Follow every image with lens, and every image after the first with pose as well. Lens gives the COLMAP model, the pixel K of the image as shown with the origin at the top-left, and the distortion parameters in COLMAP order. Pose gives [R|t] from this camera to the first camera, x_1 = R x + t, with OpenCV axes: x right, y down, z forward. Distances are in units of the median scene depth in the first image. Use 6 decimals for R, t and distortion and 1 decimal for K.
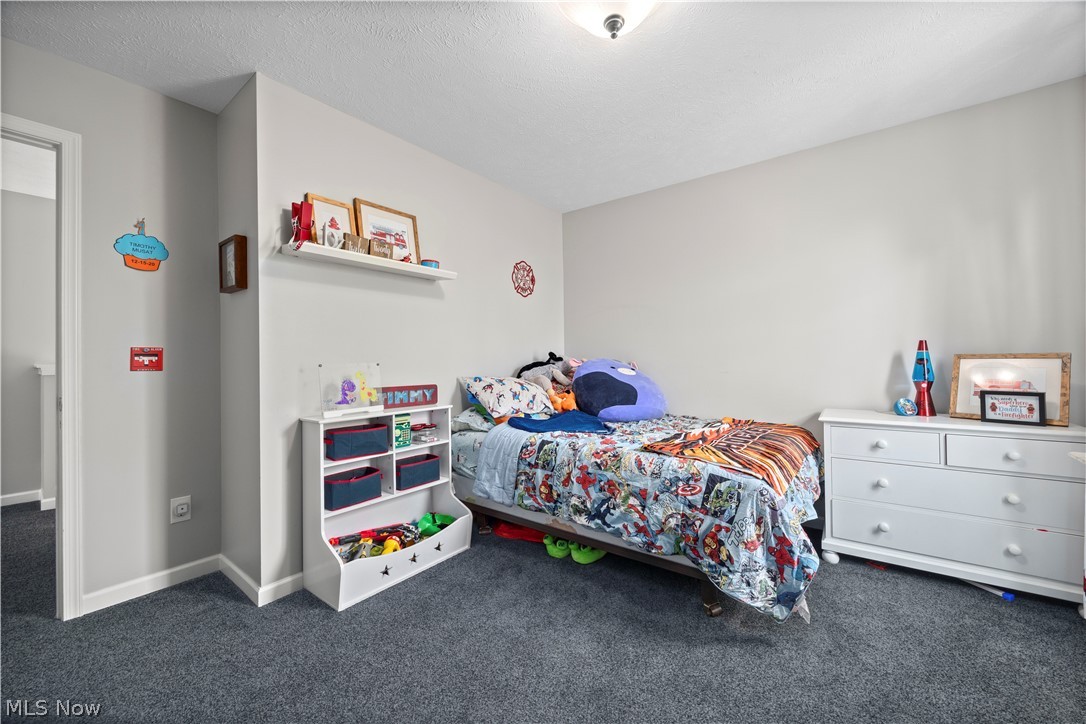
lens RADIAL K [[433.3, 0, 539.9], [0, 433.3, 358.0], [0, 0, 1]] dist [0.001568, -0.000472]
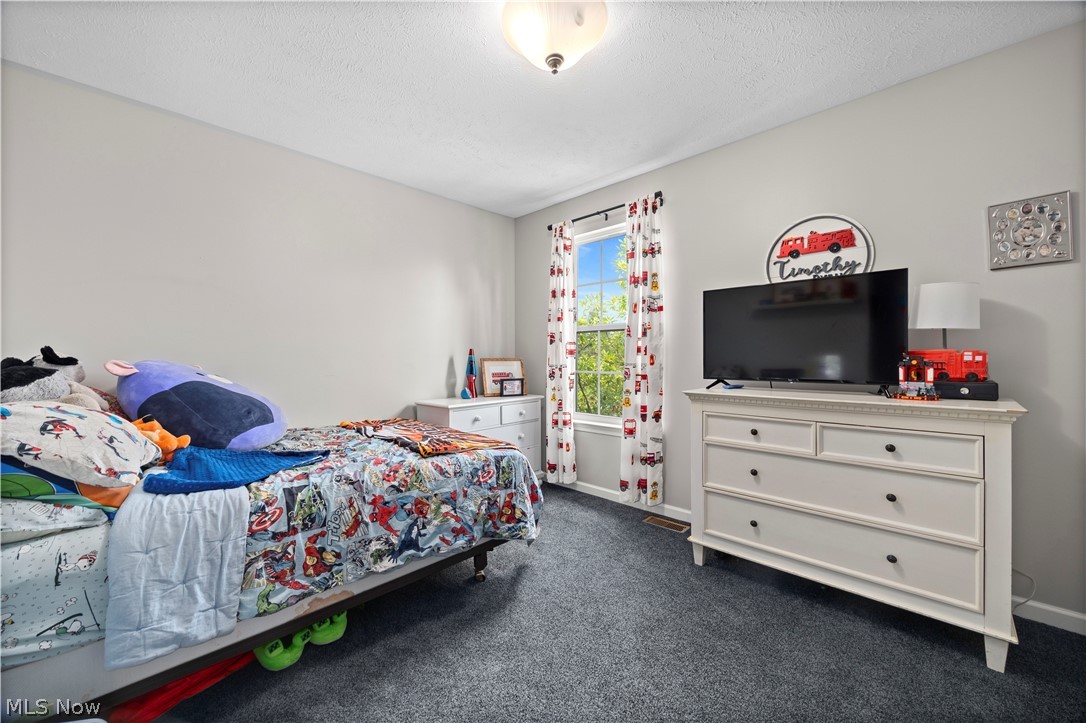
lens RADIAL K [[433.3, 0, 540.6], [0, 433.3, 361.5], [0, 0, 1]] dist [0.001568, -0.000472]
pose [[0.087461, 0.001170, 0.996167, -0.681590], [0.001624, 0.999998, -0.001317, 0.007060], [-0.996167, 0.001733, 0.087458, 0.669142]]
